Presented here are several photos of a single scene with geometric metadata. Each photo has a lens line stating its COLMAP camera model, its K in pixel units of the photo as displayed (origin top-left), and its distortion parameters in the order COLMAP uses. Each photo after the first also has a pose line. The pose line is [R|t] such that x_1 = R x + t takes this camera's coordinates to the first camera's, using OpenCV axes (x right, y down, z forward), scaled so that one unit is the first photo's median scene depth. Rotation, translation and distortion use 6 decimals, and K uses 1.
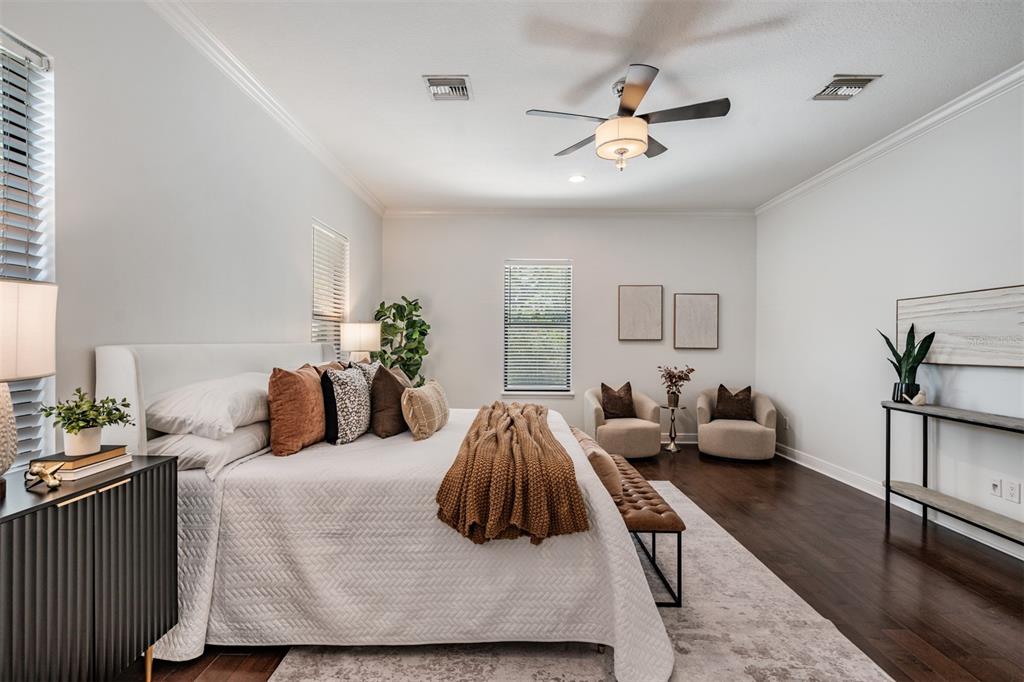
lens RADIAL K [[450.4, 0, 512.0], [0, 450.4, 341.0], [0, 0, 1]] dist [0.002087, 0.000317]
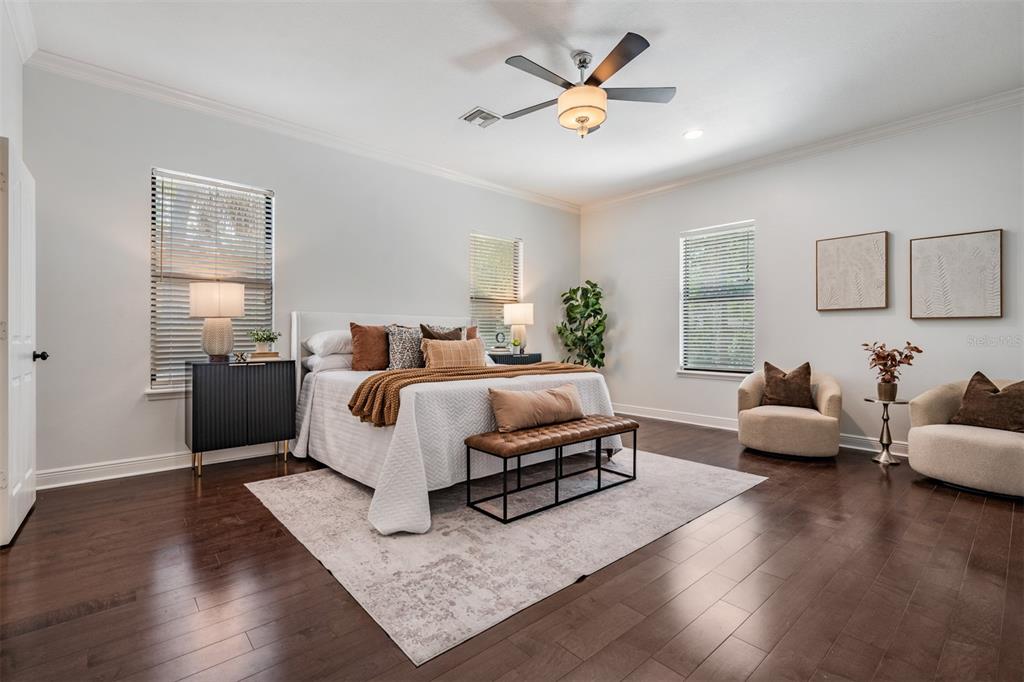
lens RADIAL K [[448.7, 0, 511.9], [0, 448.7, 332.6], [0, 0, 1]] dist [0.006217, 0.000611]
pose [[0.680181, -0.009364, -0.732984, 0.499371], [0.002205, 0.999940, -0.010728, 0.047832], [0.733040, 0.005681, 0.680161, 0.096725]]
